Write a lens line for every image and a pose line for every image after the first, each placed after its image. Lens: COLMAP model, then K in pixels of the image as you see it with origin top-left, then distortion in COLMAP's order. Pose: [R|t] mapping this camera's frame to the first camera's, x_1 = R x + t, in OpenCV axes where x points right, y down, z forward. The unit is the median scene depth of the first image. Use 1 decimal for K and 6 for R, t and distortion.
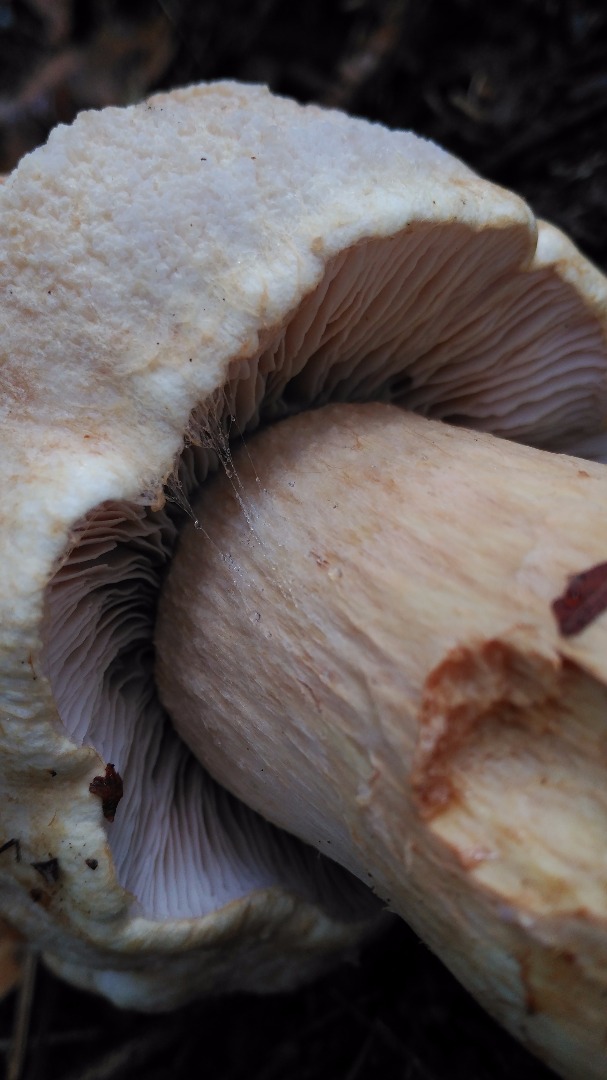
lens RADIAL K [[889.4, 0, 297.5], [0, 889.4, 543.0], [0, 0, 1]] dist [0.065080, -0.009305]
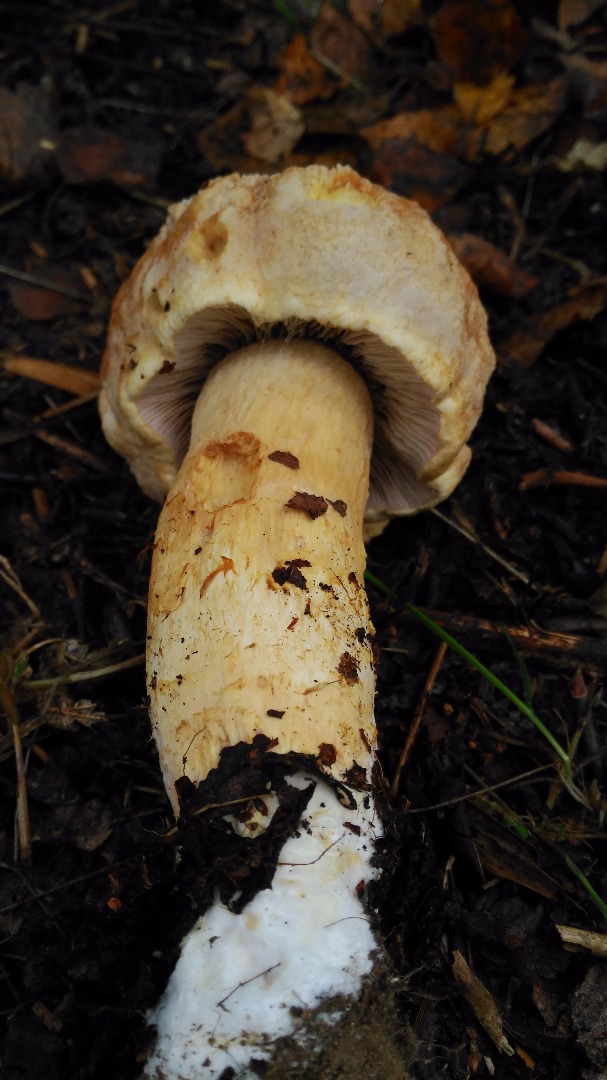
lens RADIAL K [[889.4, 0, 308.0], [0, 889.4, 536.8], [0, 0, 1]] dist [0.065080, -0.009305]
pose [[0.497970, 0.866186, -0.041815, 0.542719], [-0.835332, 0.492066, 0.245133, -0.475248], [0.232907, -0.087139, 0.968587, -1.508592]]
